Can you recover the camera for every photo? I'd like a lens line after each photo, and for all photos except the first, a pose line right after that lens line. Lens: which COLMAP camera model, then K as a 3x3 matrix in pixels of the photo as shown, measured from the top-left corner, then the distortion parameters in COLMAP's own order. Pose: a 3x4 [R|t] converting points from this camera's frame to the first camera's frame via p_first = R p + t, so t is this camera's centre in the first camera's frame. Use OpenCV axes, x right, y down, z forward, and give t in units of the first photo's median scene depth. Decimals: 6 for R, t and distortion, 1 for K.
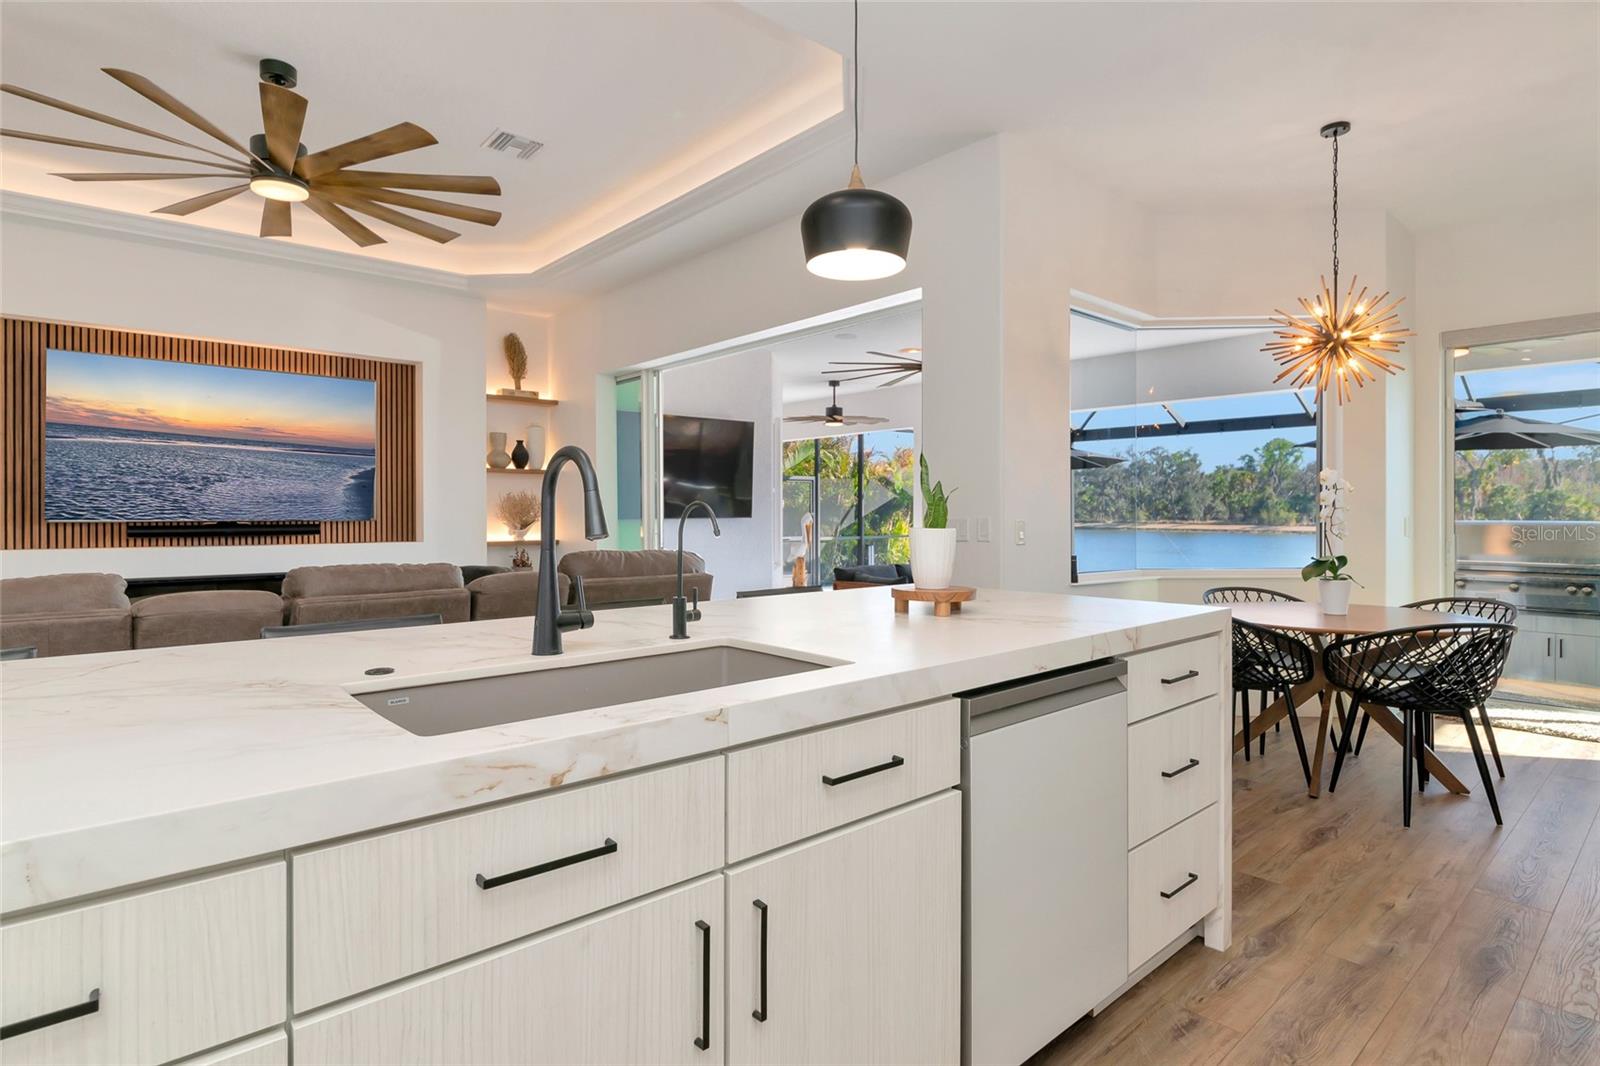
lens RADIAL K [[820.1, 0, 795.0], [0, 820.1, 514.6], [0, 0, 1]] dist [-0.005821, -0.001267]
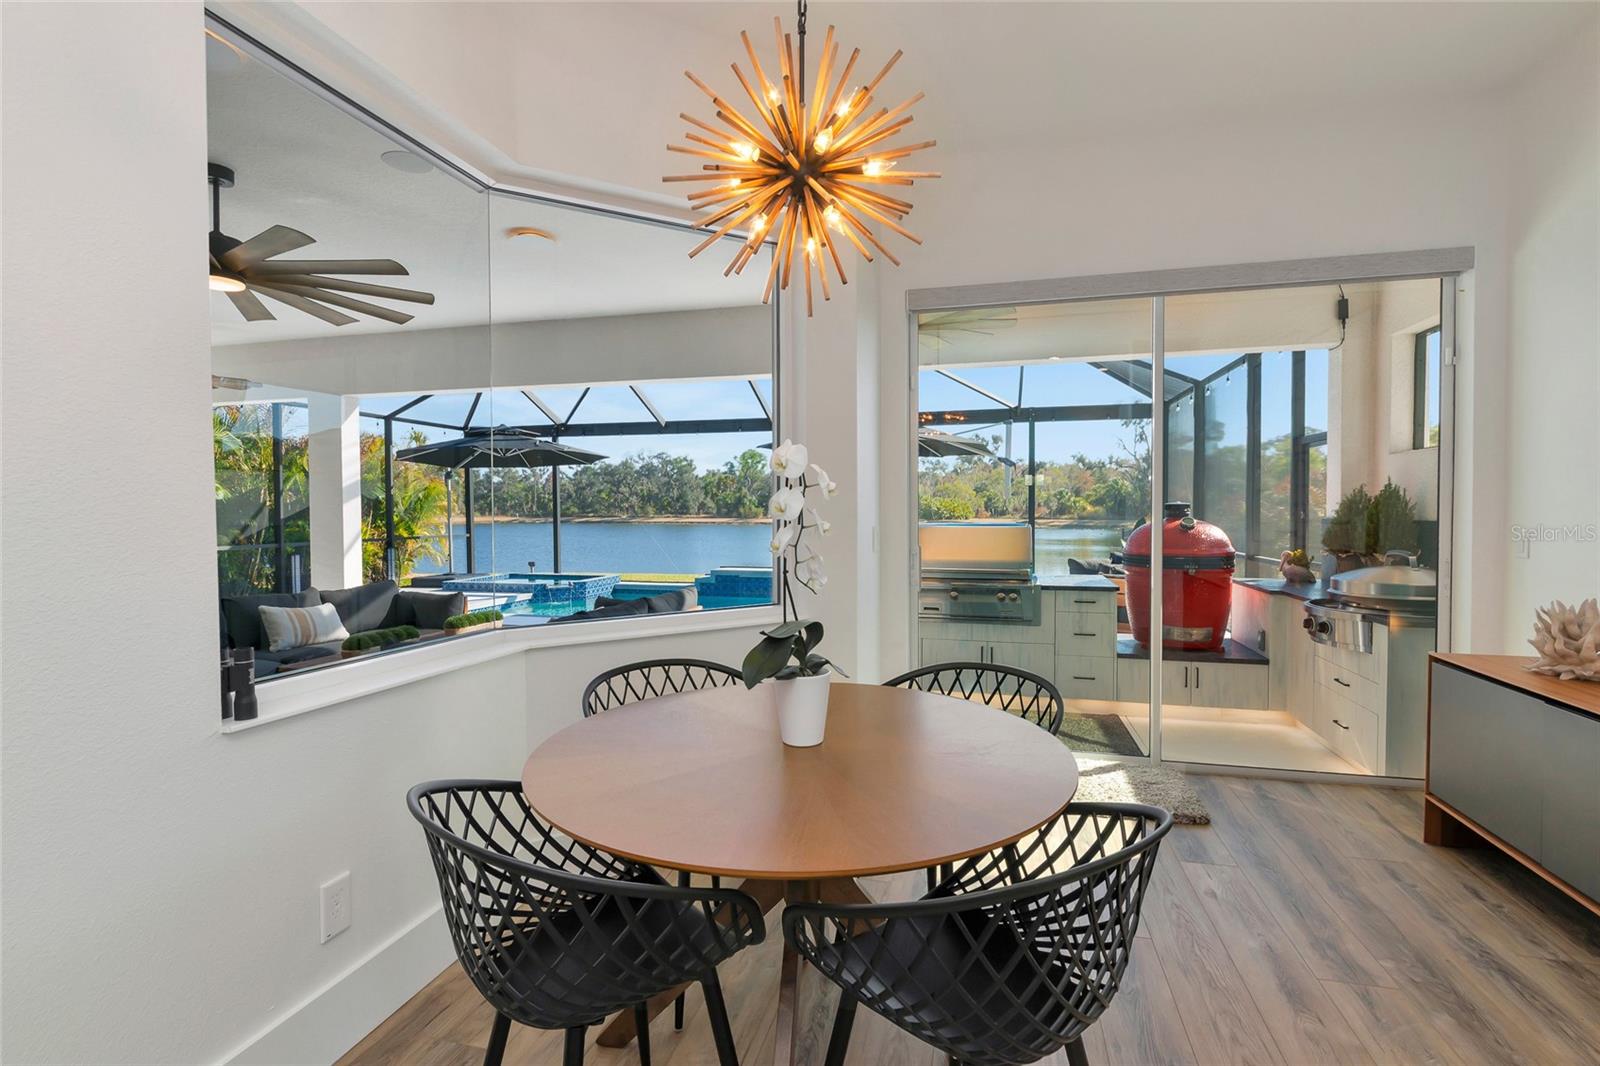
lens RADIAL K [[750.7, 0, 800.0], [0, 750.7, 533.0], [0, 0, 1]] dist [0.001127, 0.000001]
pose [[0.826288, -0.021329, 0.562844, 0.287913], [0.004519, 0.999502, 0.031242, -0.011952], [-0.563230, -0.023271, 0.825972, 0.446253]]
